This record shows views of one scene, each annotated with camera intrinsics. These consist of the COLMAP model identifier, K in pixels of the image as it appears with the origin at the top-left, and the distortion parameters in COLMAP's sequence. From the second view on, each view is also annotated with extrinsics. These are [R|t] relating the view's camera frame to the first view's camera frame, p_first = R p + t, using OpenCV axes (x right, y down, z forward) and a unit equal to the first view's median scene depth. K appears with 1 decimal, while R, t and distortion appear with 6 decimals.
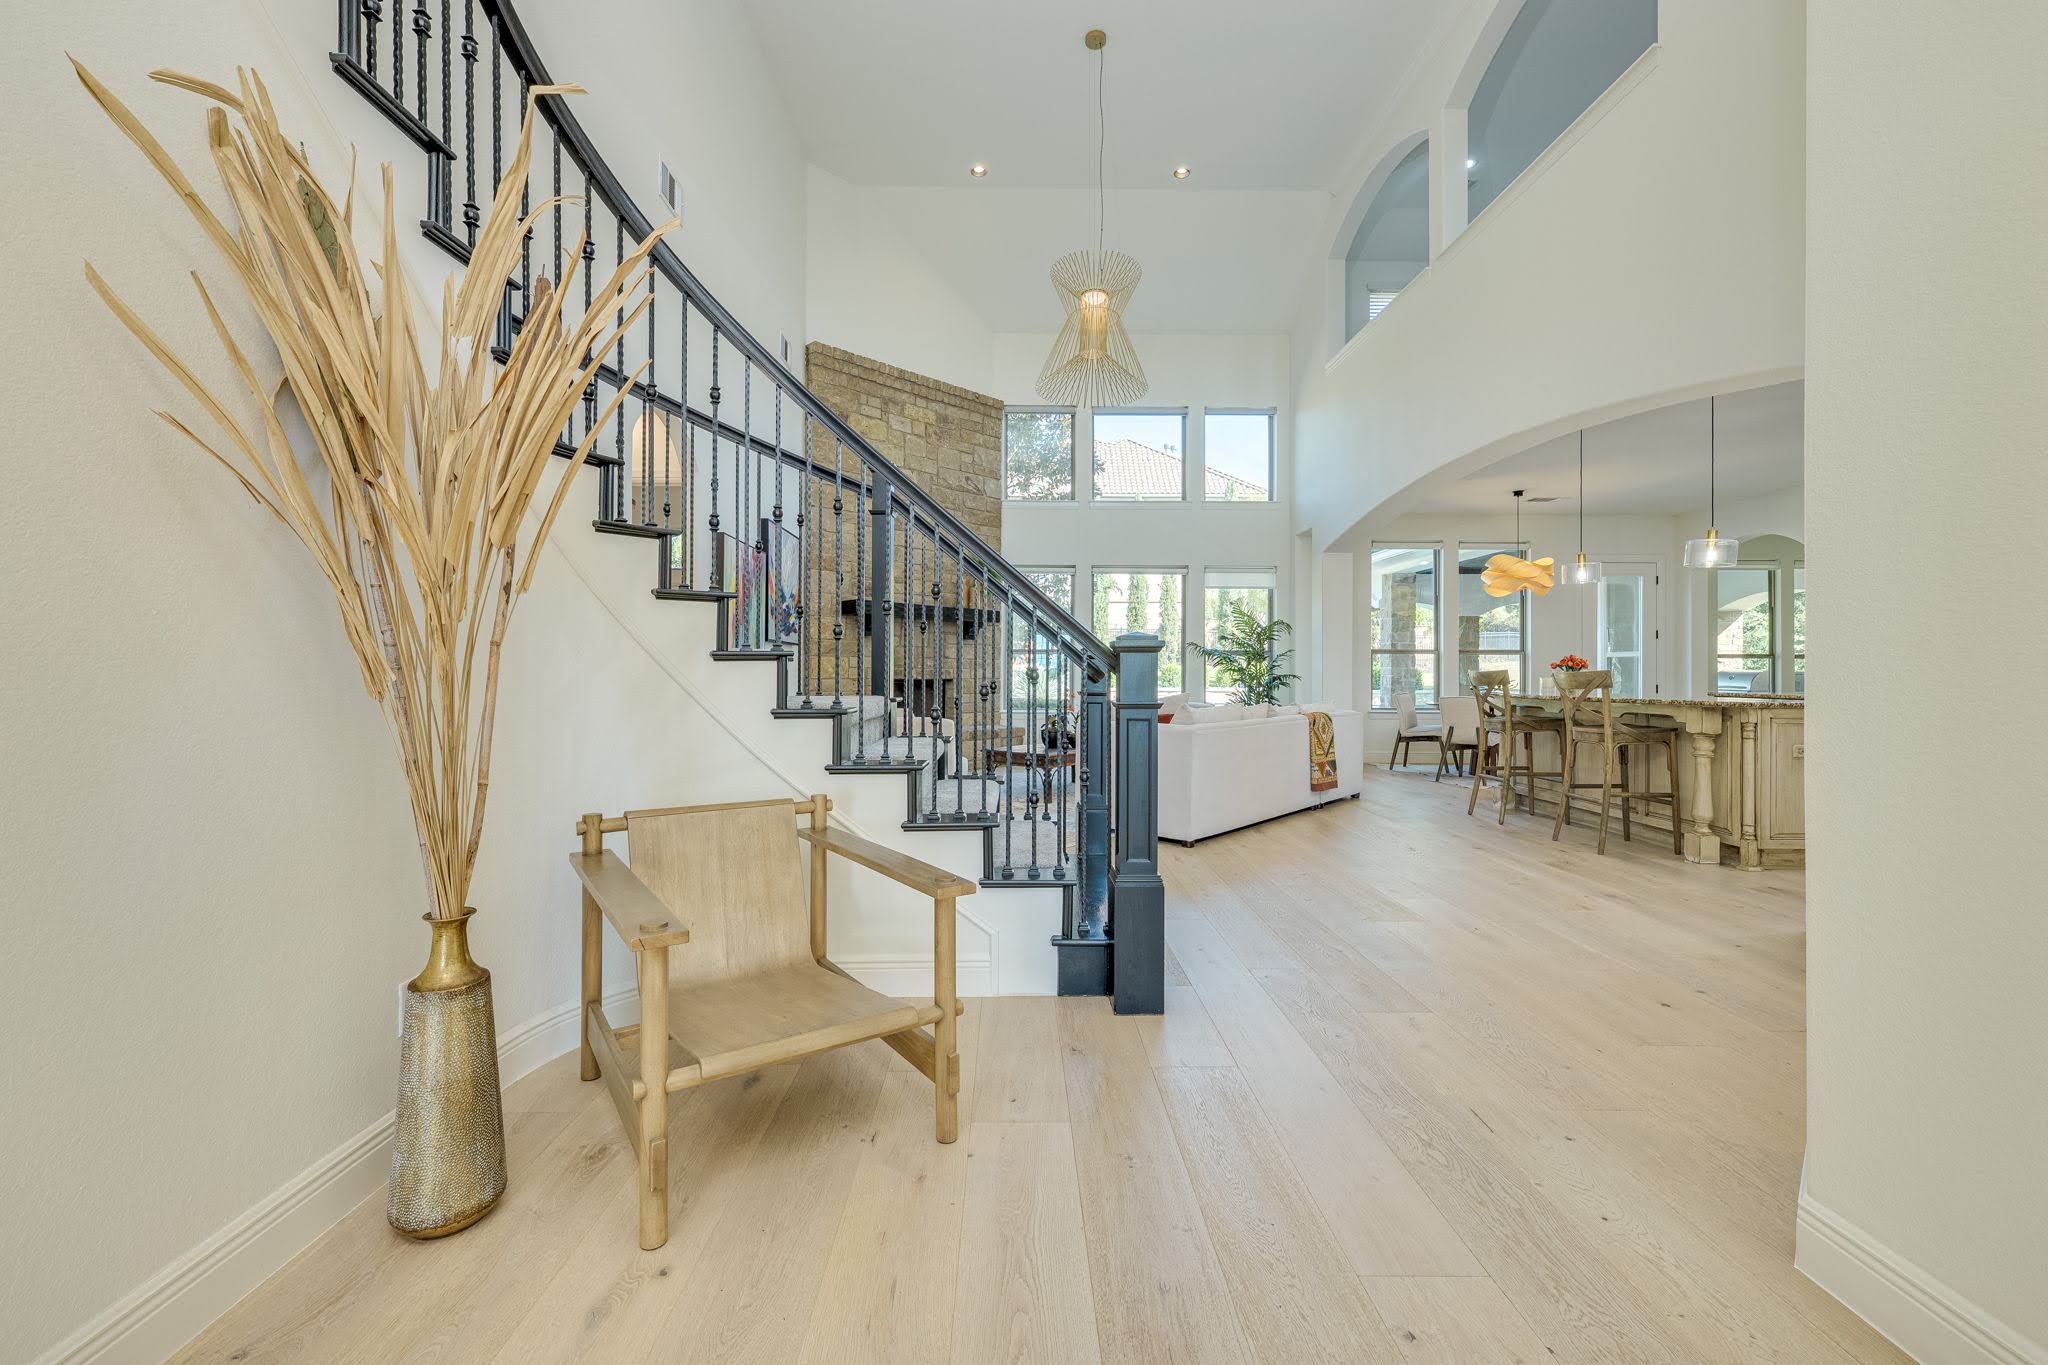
lens RADIAL K [[847.7, 0, 1018.5], [0, 847.7, 666.8], [0, 0, 1]] dist [0.001237, -0.000946]
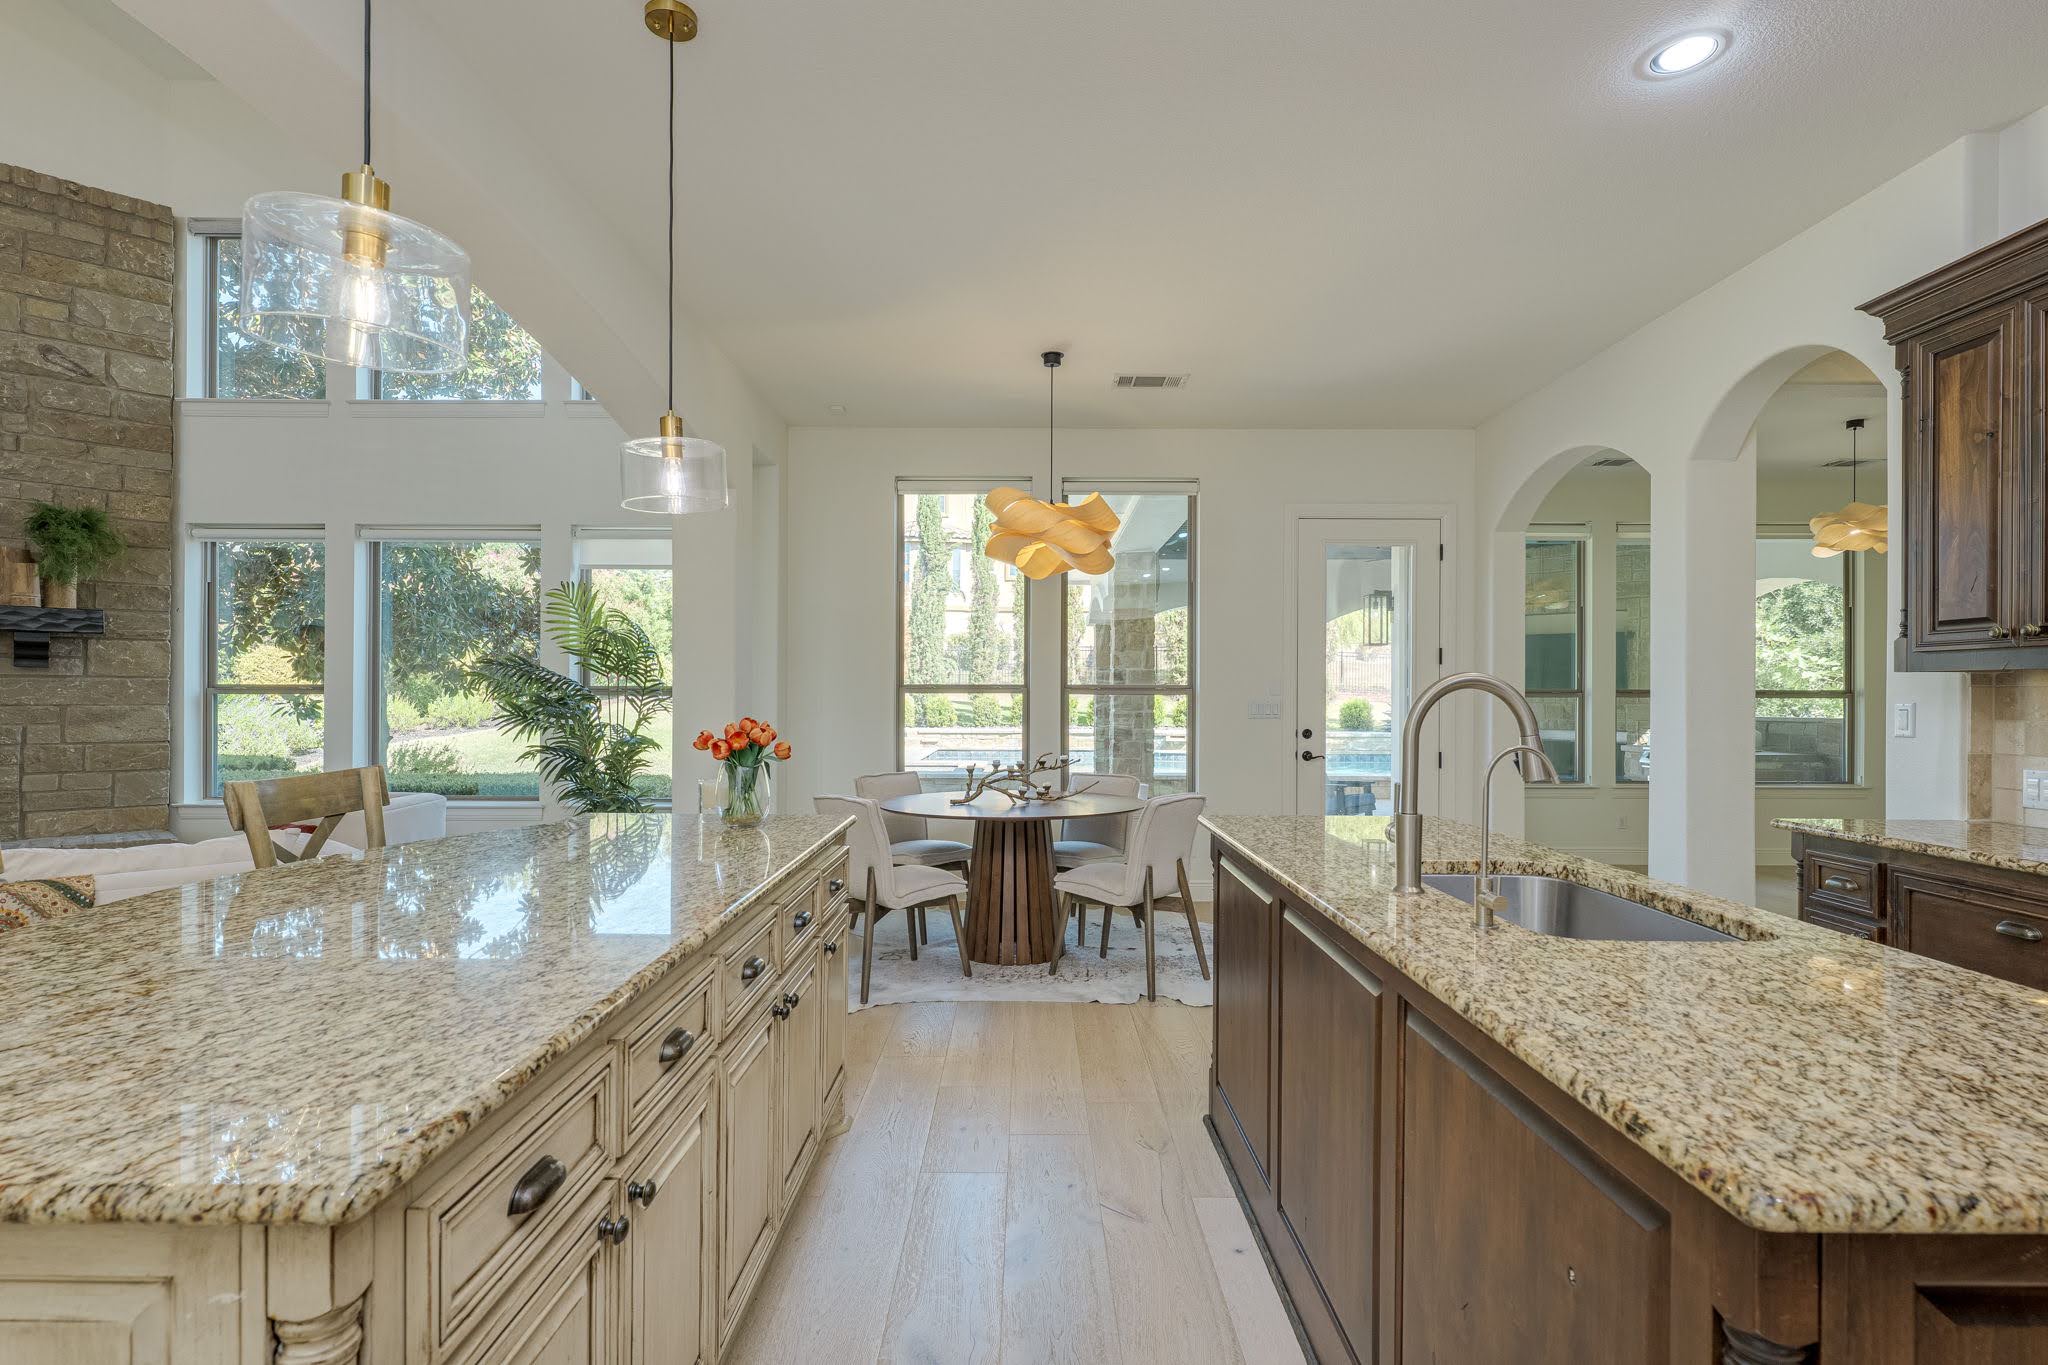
lens RADIAL K [[1001.2, 0, 1024.9], [0, 1001.2, 697.9], [0, 0, 1]] dist [0.001639, 0.000350]
pose [[0.999987, -0.000268, -0.005070, 0.526718], [0.000303, 0.999976, 0.006972, -0.017925], [0.005068, -0.006974, 0.999963, 0.401516]]
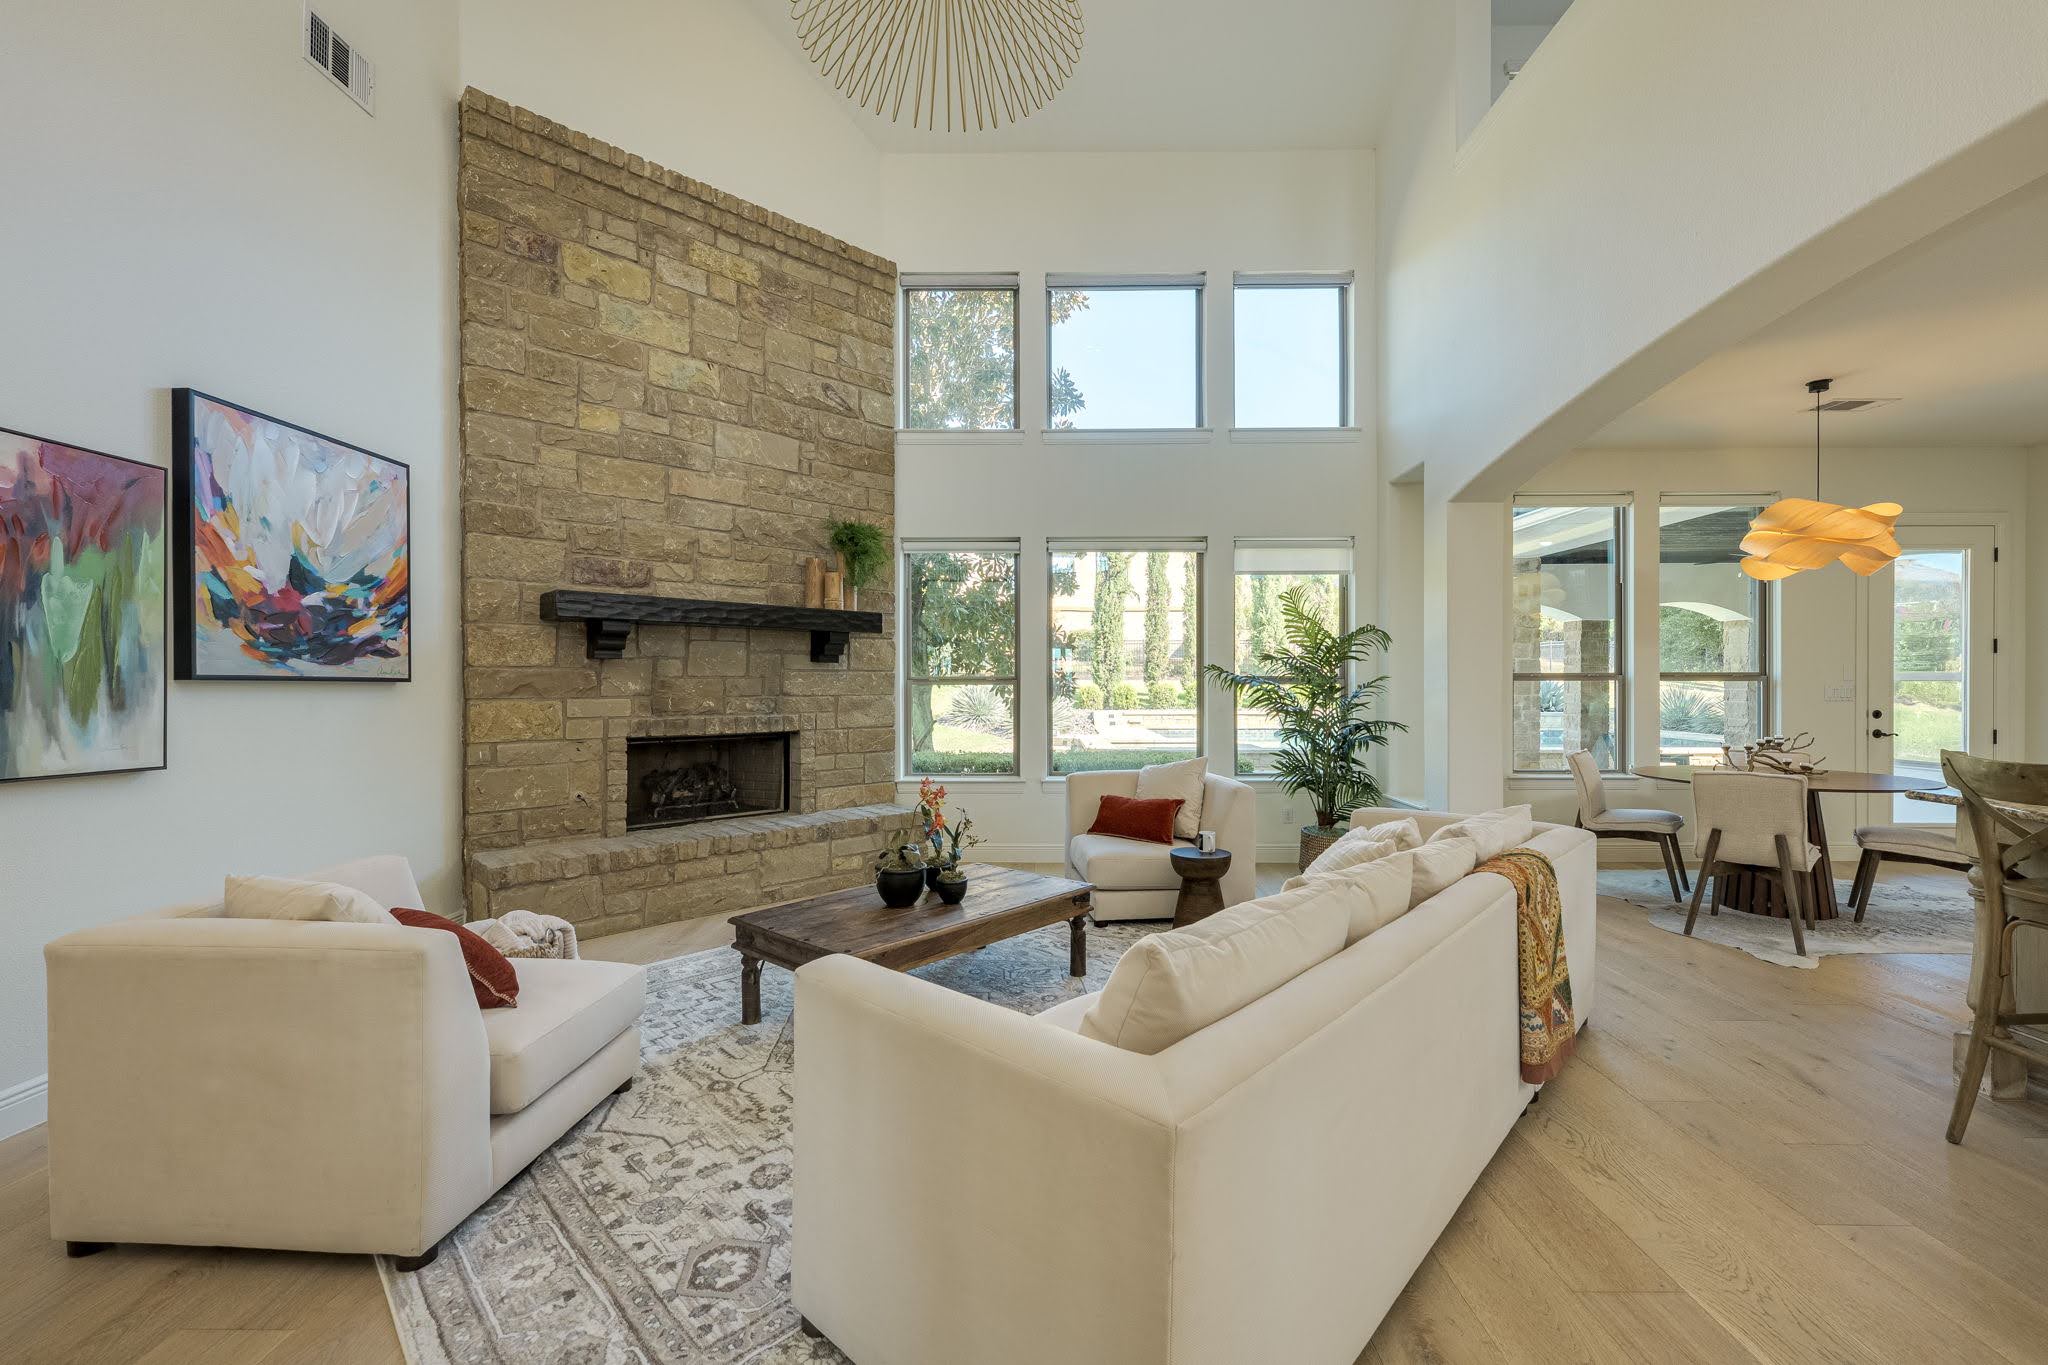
lens RADIAL K [[847.7, 0, 1037.3], [0, 847.7, 686.7], [0, 0, 1]] dist [0.001237, -0.000946]
pose [[0.999870, -0.006356, -0.014820, 0.092537], [0.006501, 0.999931, 0.009741, -0.020602], [0.014757, -0.009836, 0.999843, 0.415864]]
